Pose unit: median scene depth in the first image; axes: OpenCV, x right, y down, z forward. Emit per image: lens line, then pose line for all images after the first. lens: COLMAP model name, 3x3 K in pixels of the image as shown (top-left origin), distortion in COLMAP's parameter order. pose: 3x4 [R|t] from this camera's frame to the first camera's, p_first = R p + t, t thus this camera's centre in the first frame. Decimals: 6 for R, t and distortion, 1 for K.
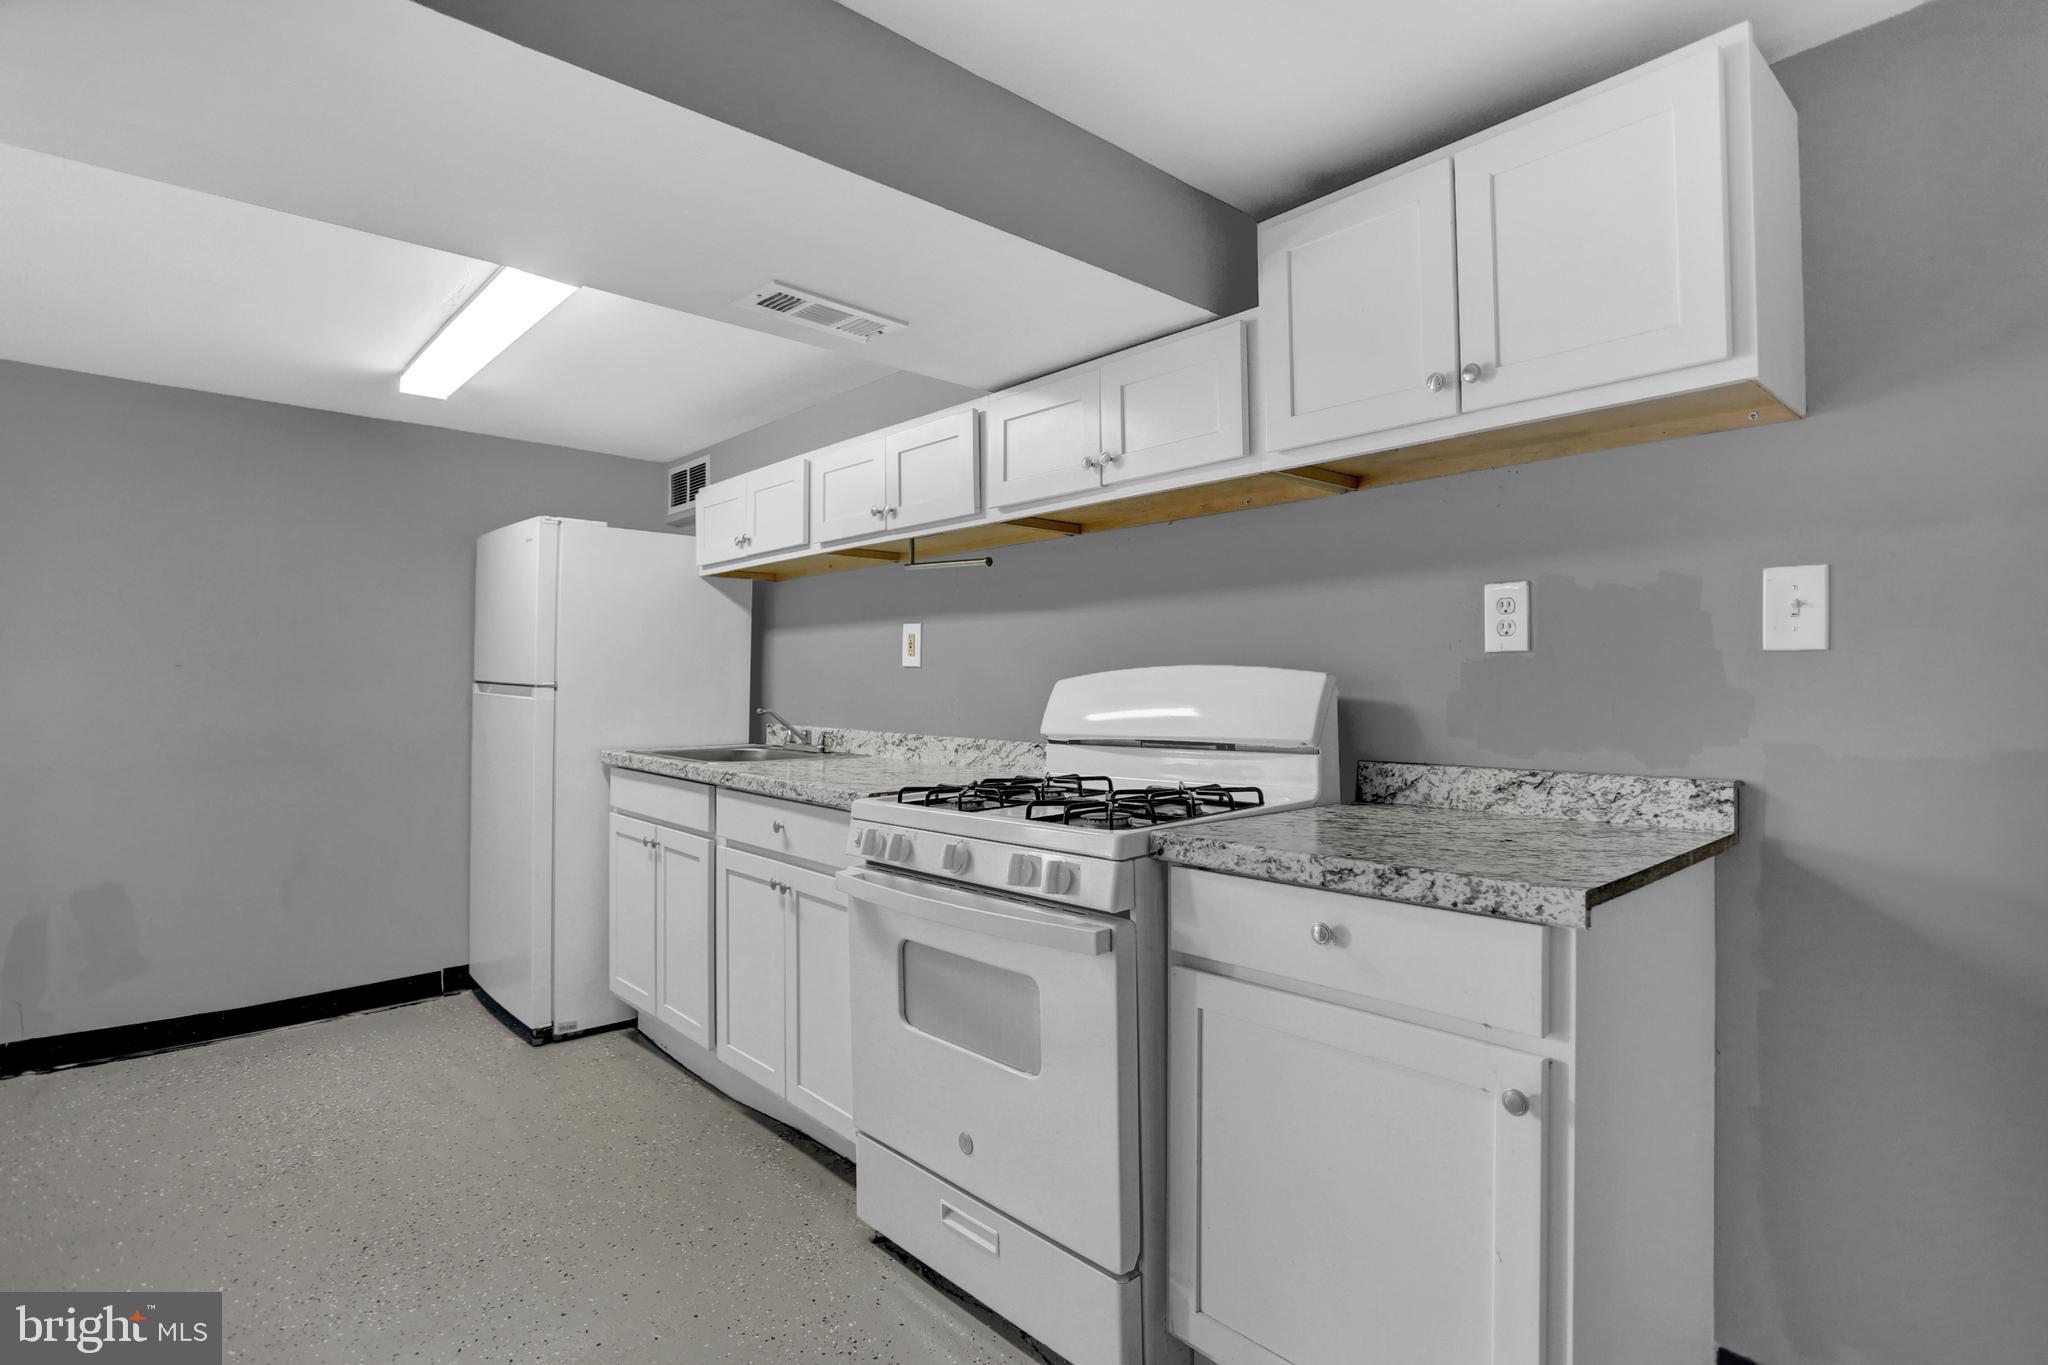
lens RADIAL K [[1002.8, 0, 1024.0], [0, 1002.8, 682.5], [0, 0, 1]] dist [-0.075469, 0.035180]
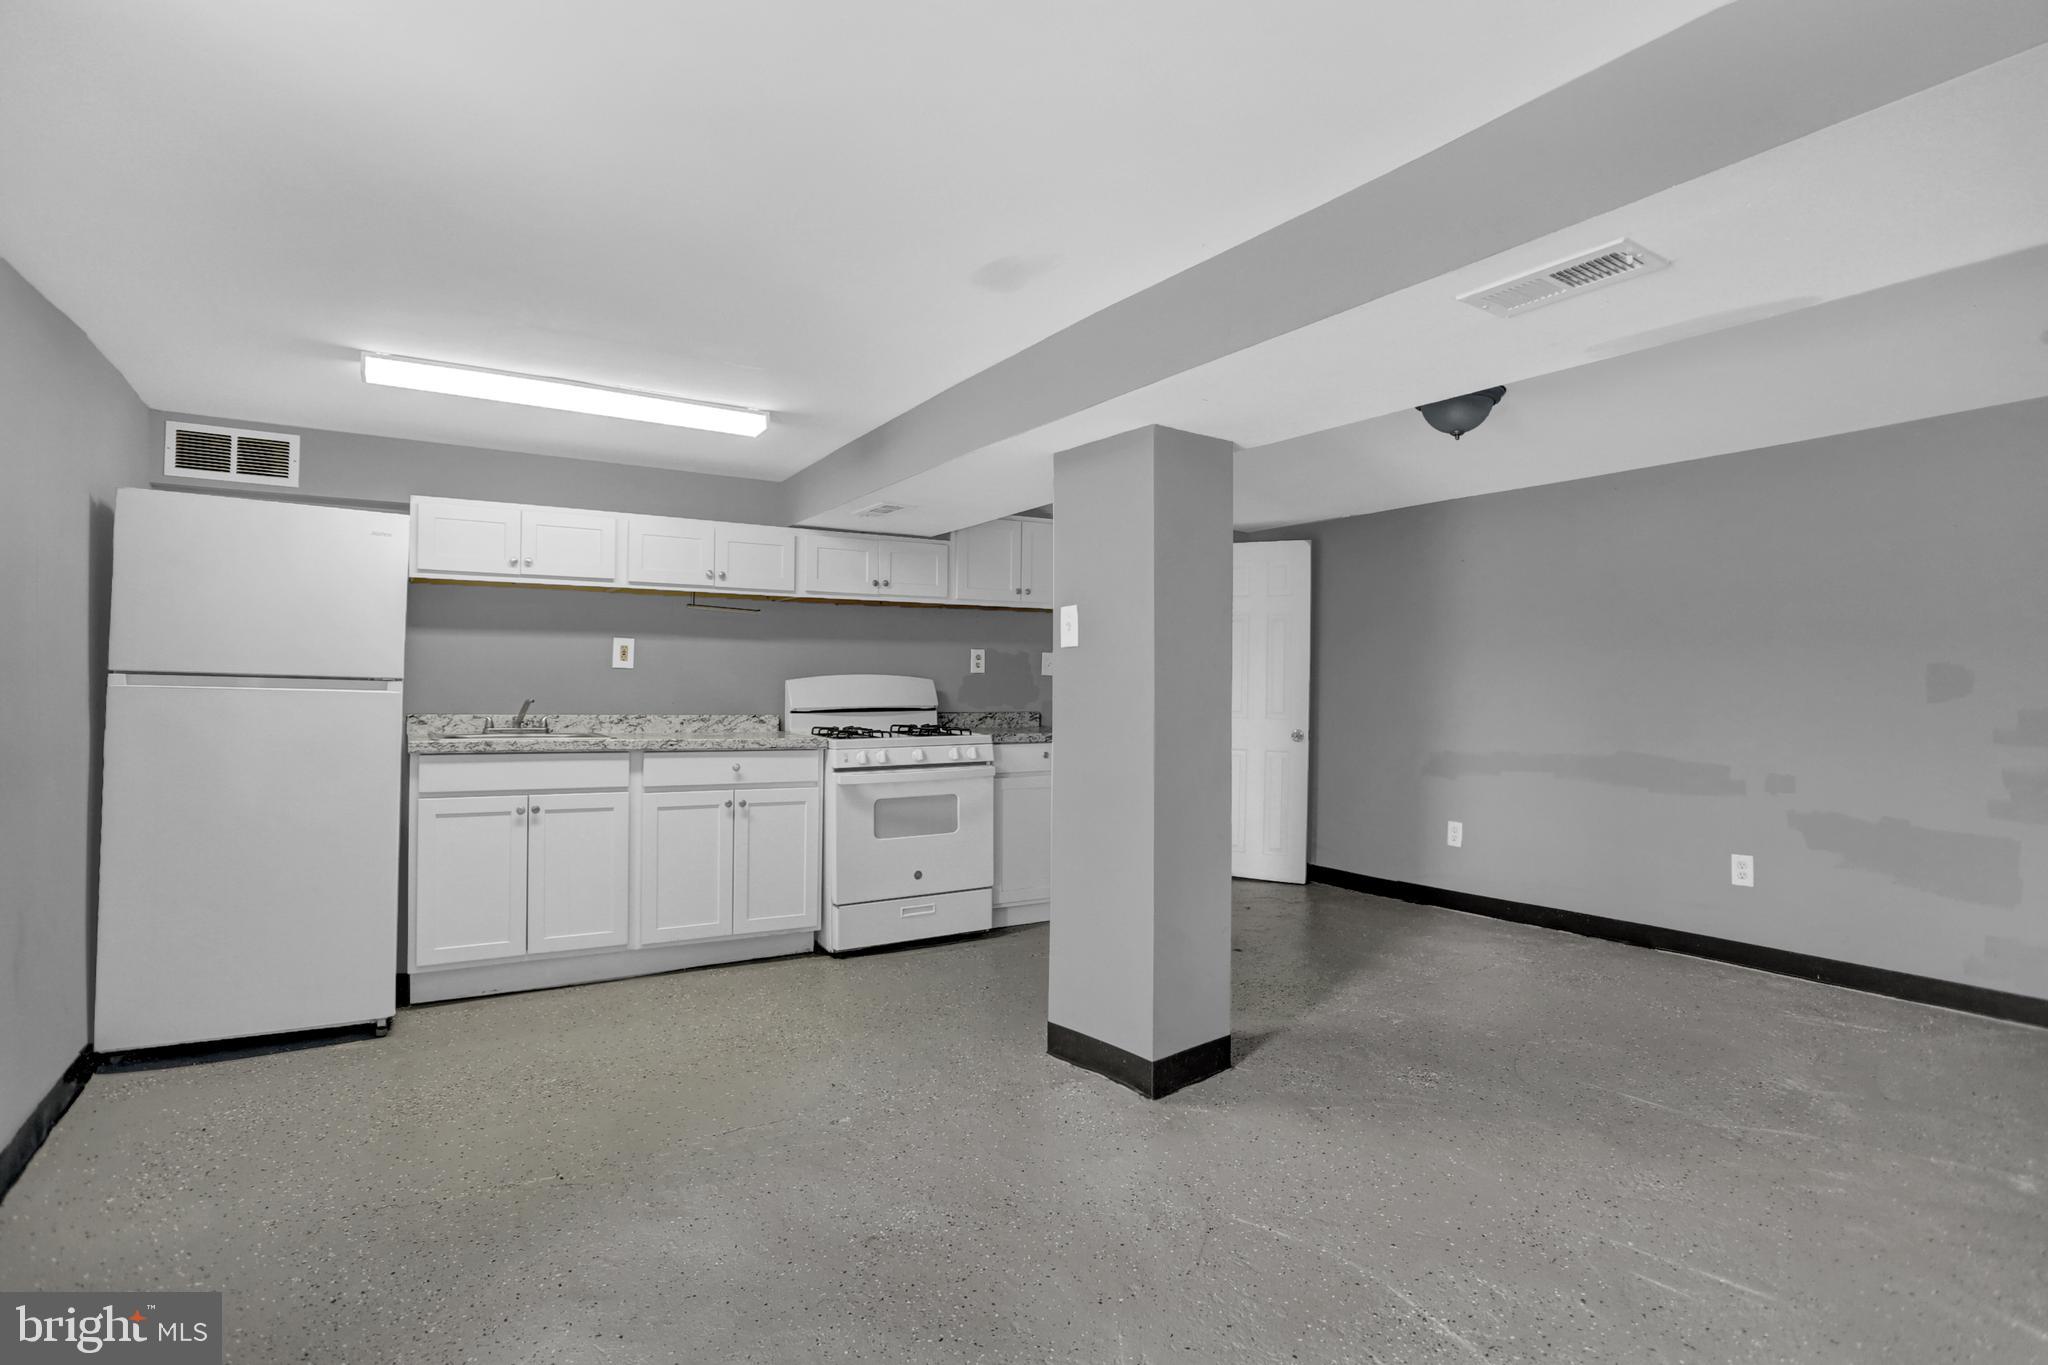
lens RADIAL K [[1002.8, 0, 1024.0], [0, 1002.8, 682.5], [0, 0, 1]] dist [-0.075469, 0.035180]
pose [[0.192914, 0.004597, 0.981205, -2.323205], [-0.011672, 0.999929, -0.002390, 0.002440], [-0.981146, -0.010992, 0.192954, 0.277277]]
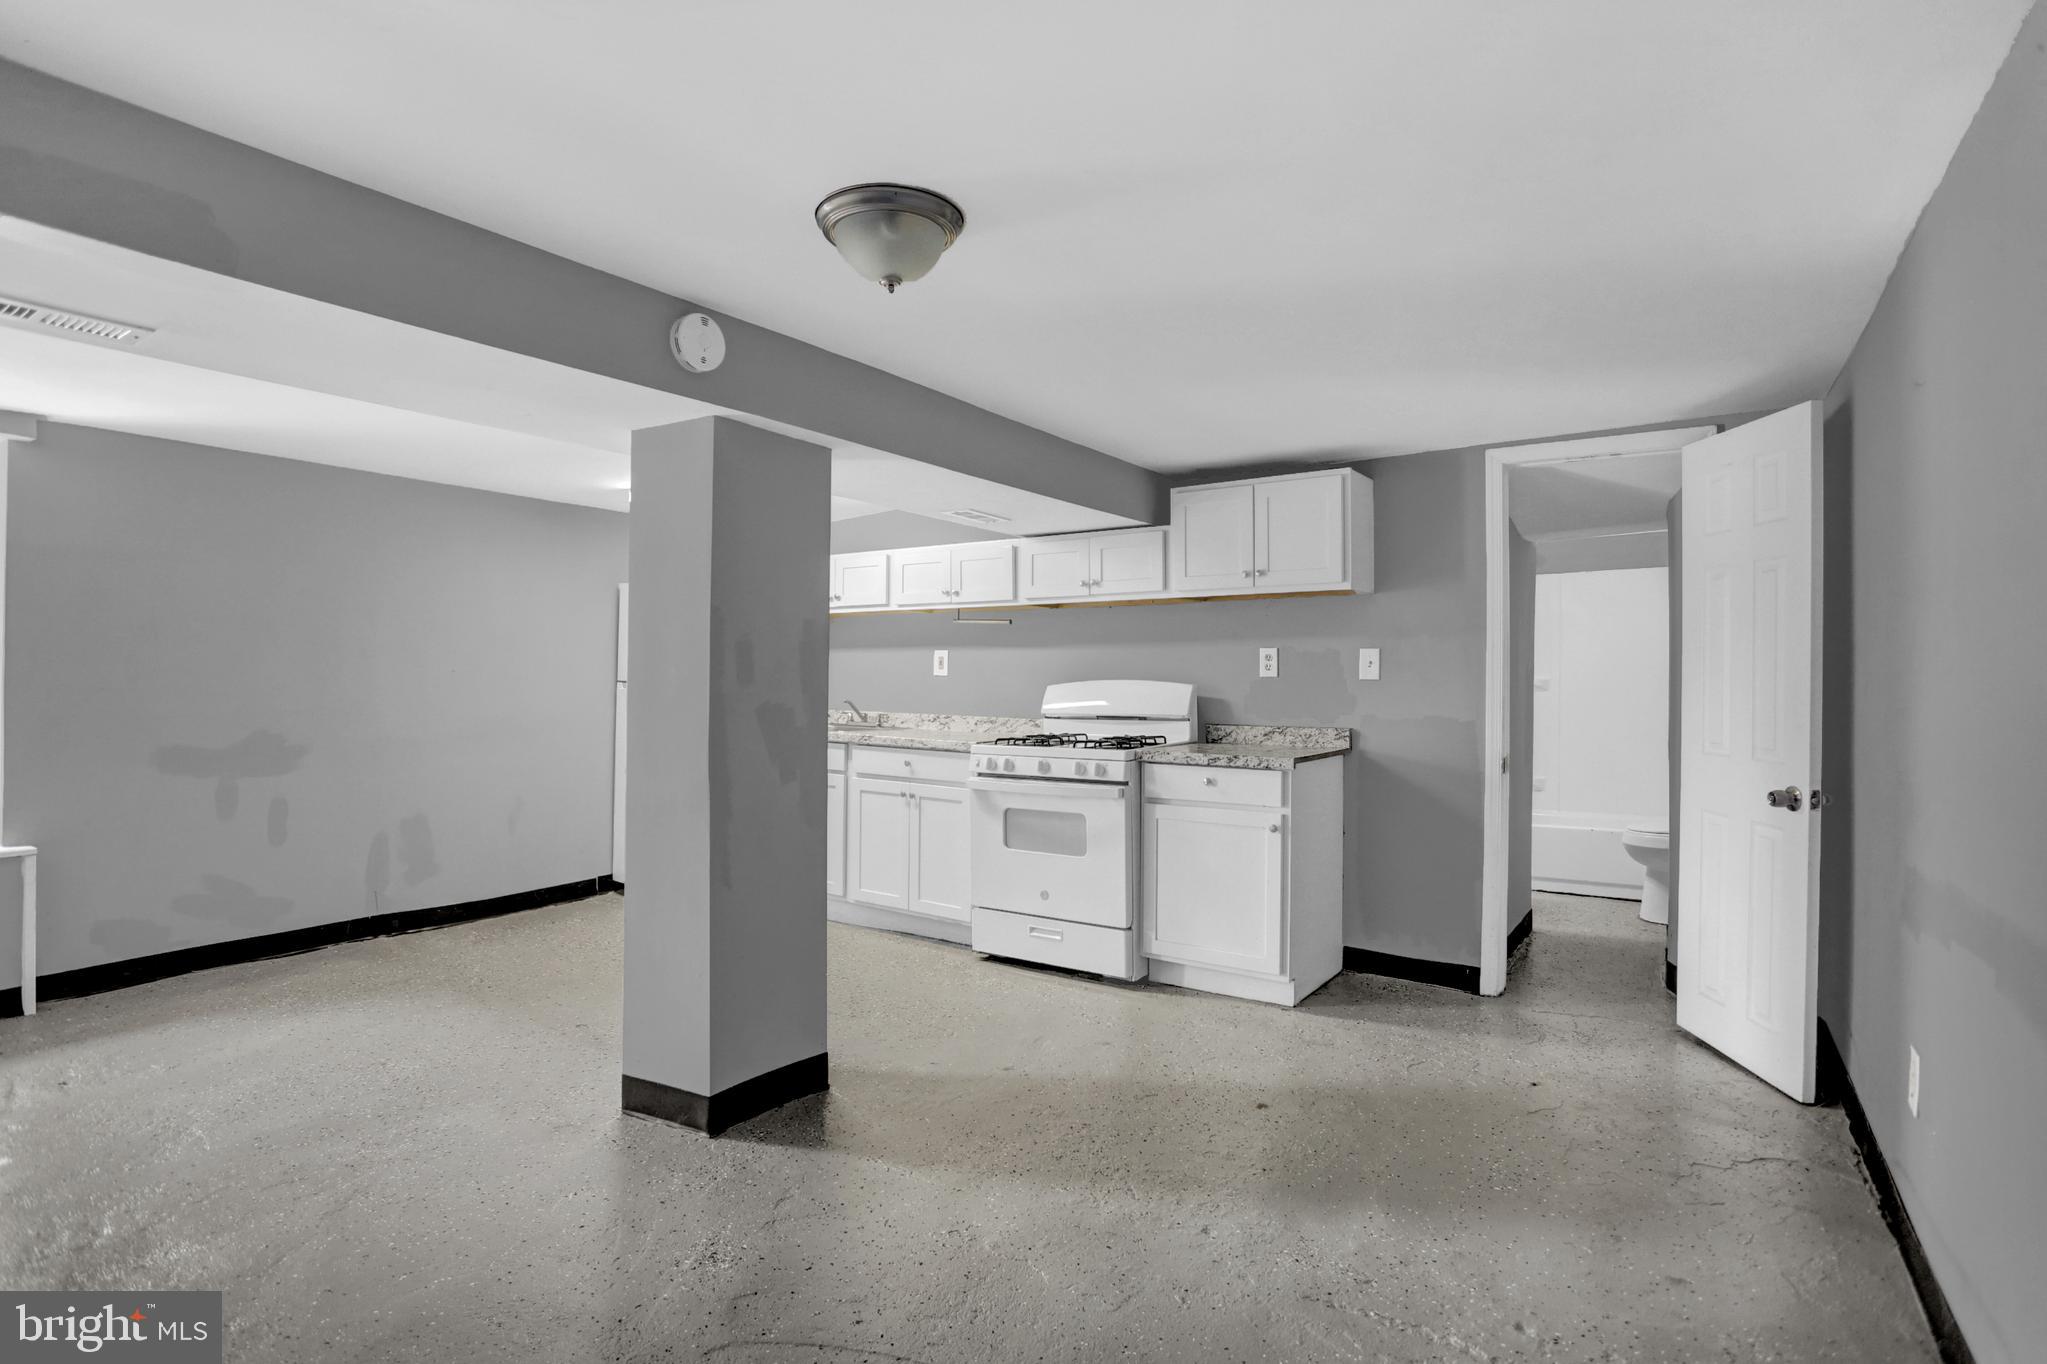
lens RADIAL K [[1002.3, 0, 1023.5], [0, 1002.3, 682.0], [0, 0, 1]] dist [-0.075469, 0.035180]
pose [[0.974265, 0.004927, 0.225350, -0.600802], [-0.007079, 0.999937, 0.008740, -0.034547], [-0.225293, -0.010111, 0.974239, -1.157736]]
